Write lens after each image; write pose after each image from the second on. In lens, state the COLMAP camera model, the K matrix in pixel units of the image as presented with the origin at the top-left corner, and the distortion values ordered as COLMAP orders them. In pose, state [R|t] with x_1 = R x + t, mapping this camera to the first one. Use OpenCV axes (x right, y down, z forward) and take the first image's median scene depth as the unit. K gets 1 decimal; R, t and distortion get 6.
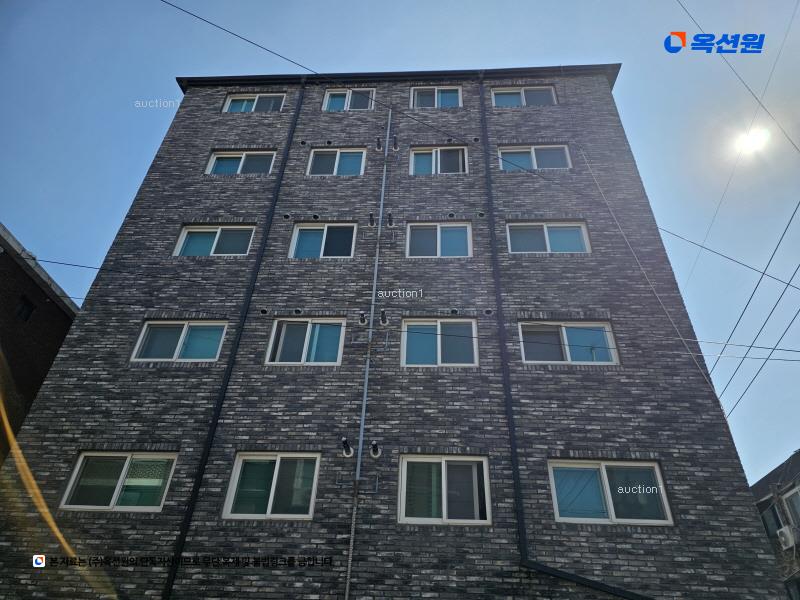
lens RADIAL K [[536.5, 0, 398.7], [0, 536.5, 299.8], [0, 0, 1]] dist [0.061120, -0.044075]
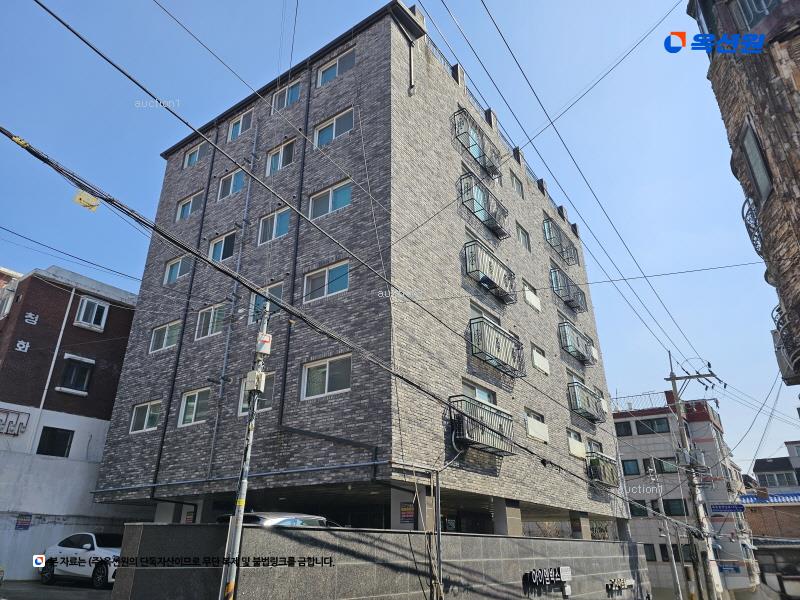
lens RADIAL K [[536.5, 0, 399.9], [0, 536.5, 294.6], [0, 0, 1]] dist [0.061120, -0.044075]
pose [[0.841971, -0.259533, -0.472999, 1.270906], [0.350637, 0.929531, 0.114127, 0.016022], [0.410048, -0.261943, 0.873640, -0.222707]]
